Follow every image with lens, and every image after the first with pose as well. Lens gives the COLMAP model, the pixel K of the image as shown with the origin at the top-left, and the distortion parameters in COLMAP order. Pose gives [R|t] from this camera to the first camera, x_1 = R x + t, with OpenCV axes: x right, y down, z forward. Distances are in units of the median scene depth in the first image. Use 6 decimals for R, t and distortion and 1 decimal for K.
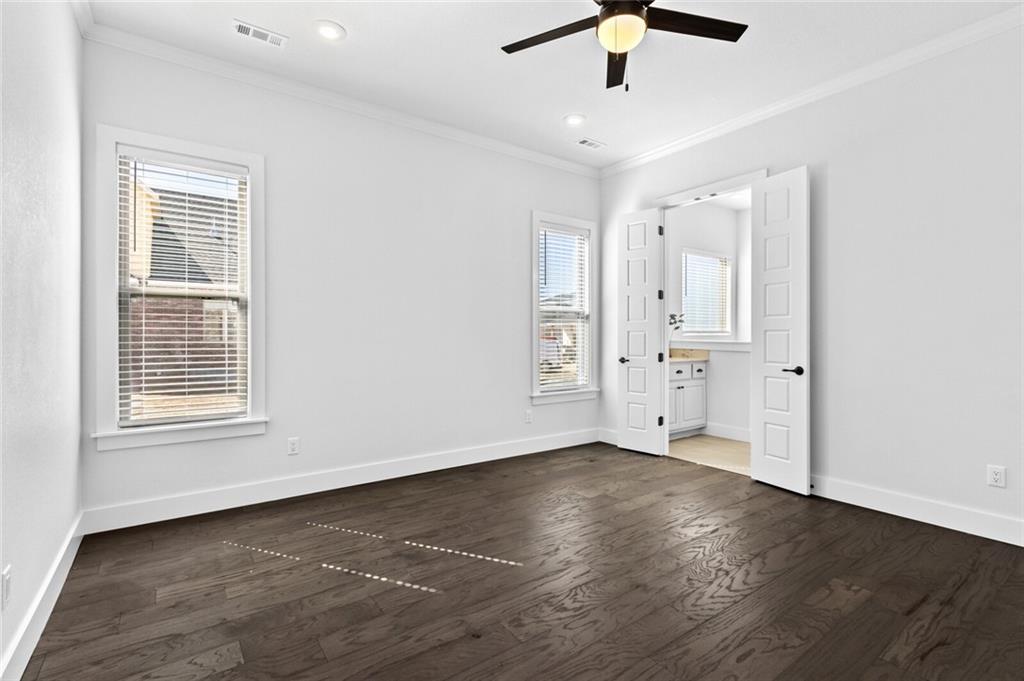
lens RADIAL K [[489.4, 0, 512.0], [0, 489.4, 340.5], [0, 0, 1]] dist [0.004867, 0.000979]
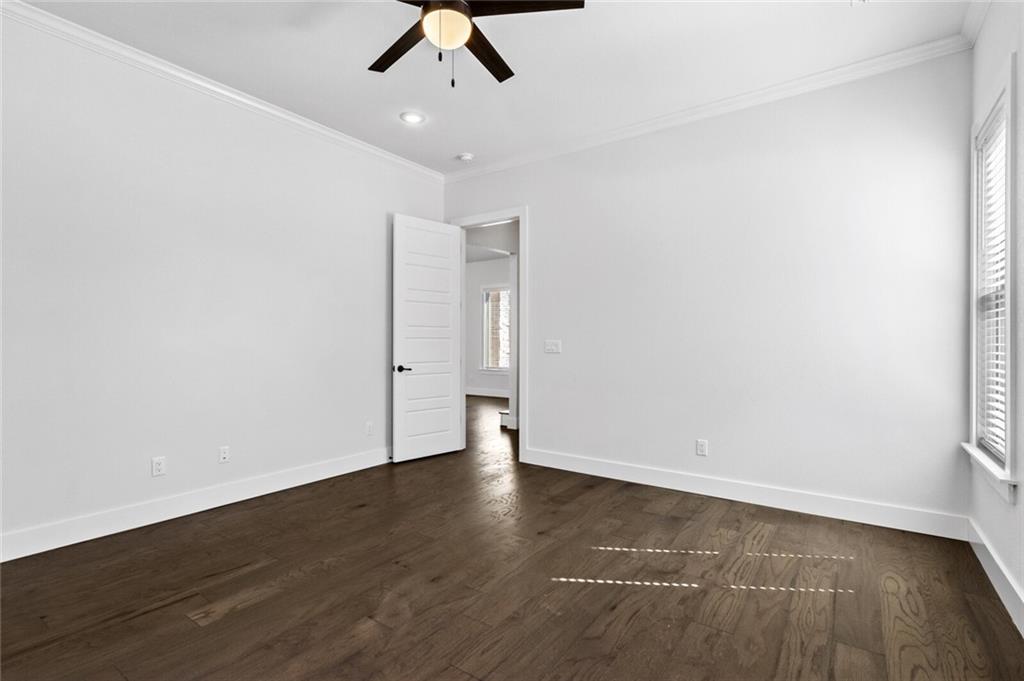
lens RADIAL K [[489.4, 0, 512.0], [0, 489.4, 340.5], [0, 0, 1]] dist [0.004867, 0.000979]
pose [[-0.949554, -0.005507, -0.313557, 0.398045], [-0.007281, 0.999963, 0.004487, -0.021386], [0.313520, 0.006544, -0.949559, 1.902325]]
